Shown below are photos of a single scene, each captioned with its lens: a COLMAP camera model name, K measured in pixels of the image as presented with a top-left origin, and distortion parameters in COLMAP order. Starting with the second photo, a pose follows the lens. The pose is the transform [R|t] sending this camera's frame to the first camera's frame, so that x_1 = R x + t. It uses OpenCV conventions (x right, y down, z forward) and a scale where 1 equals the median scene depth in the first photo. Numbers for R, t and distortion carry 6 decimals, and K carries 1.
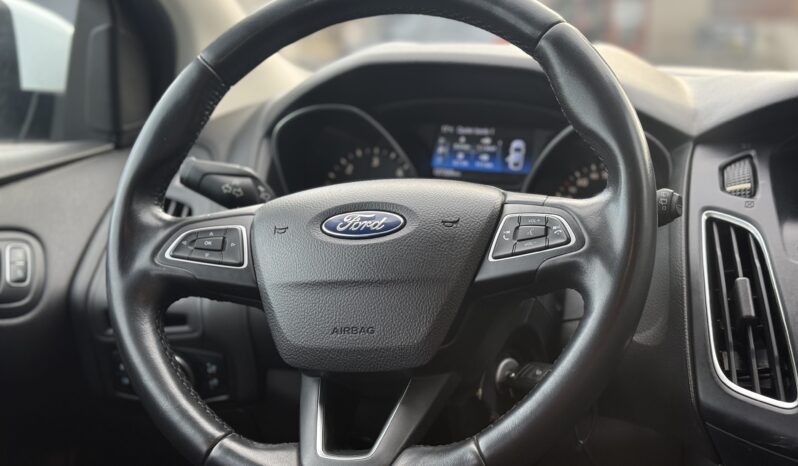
lens RADIAL K [[1112.4, 0, 398.0], [0, 1112.4, 241.0], [0, 0, 1]] dist [0.141197, 0.000000]
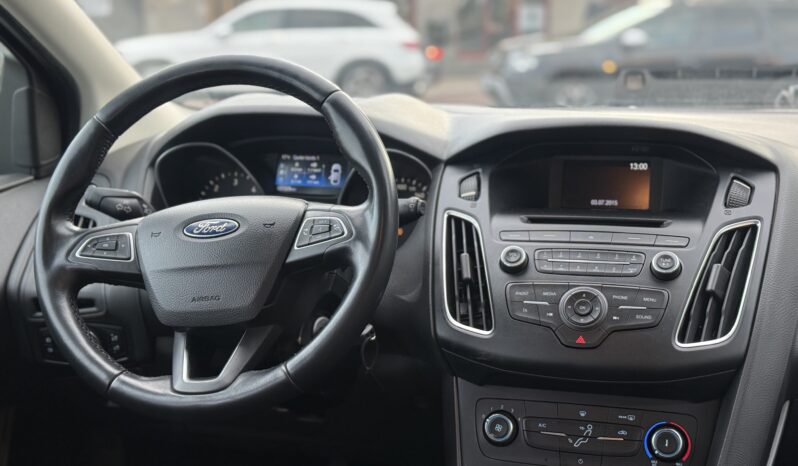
lens RADIAL K [[1112.4, 0, 404.1], [0, 1112.4, 232.5], [0, 0, 1]] dist [0.141197, 0.000000]
pose [[0.996533, -0.039053, 0.073463, 0.107606], [0.039868, 0.999158, -0.009669, 0.014445], [-0.073023, 0.012565, 0.997251, -0.476084]]
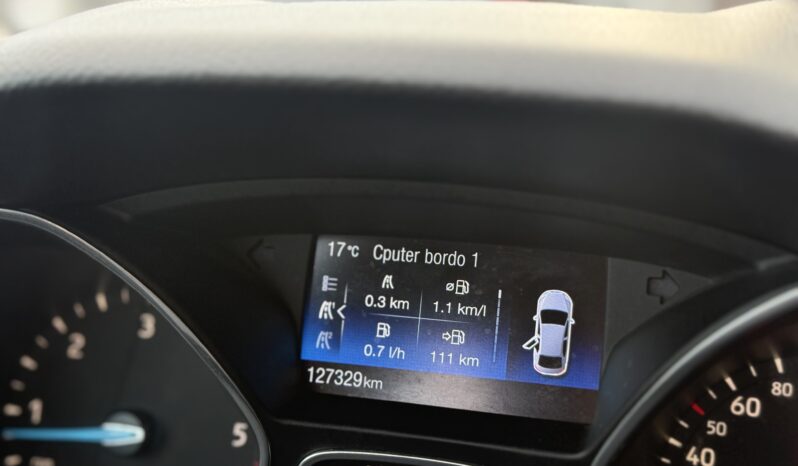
lens RADIAL K [[1112.4, 0, 396.7], [0, 1112.4, 233.2], [0, 0, 1]] dist [0.141197, 0.000000]
pose [[0.995362, -0.029334, 0.091614, 0.037230], [0.026079, 0.998992, 0.036529, -0.149157], [-0.092593, -0.033970, 0.995124, 0.831266]]
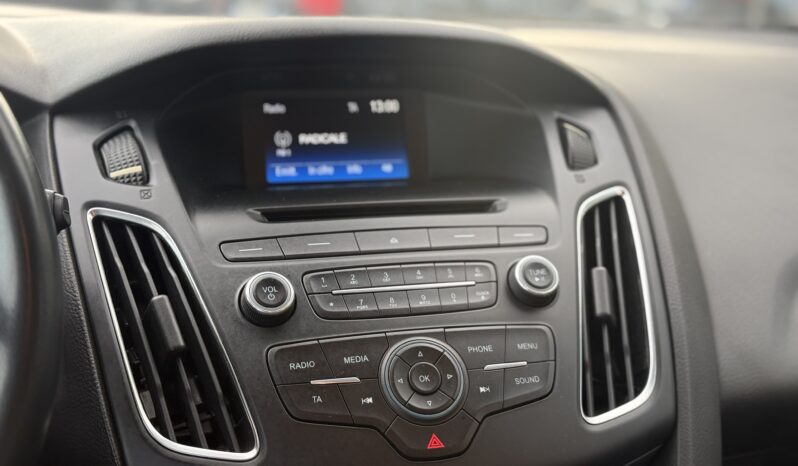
lens RADIAL K [[1112.4, 0, 393.7], [0, 1112.4, 237.5], [0, 0, 1]] dist [0.141197, 0.000000]
pose [[0.796750, -0.139187, 0.588062, -0.005257], [0.100205, 0.990072, 0.098572, -0.061068], [-0.595943, -0.019610, 0.802787, 0.287541]]
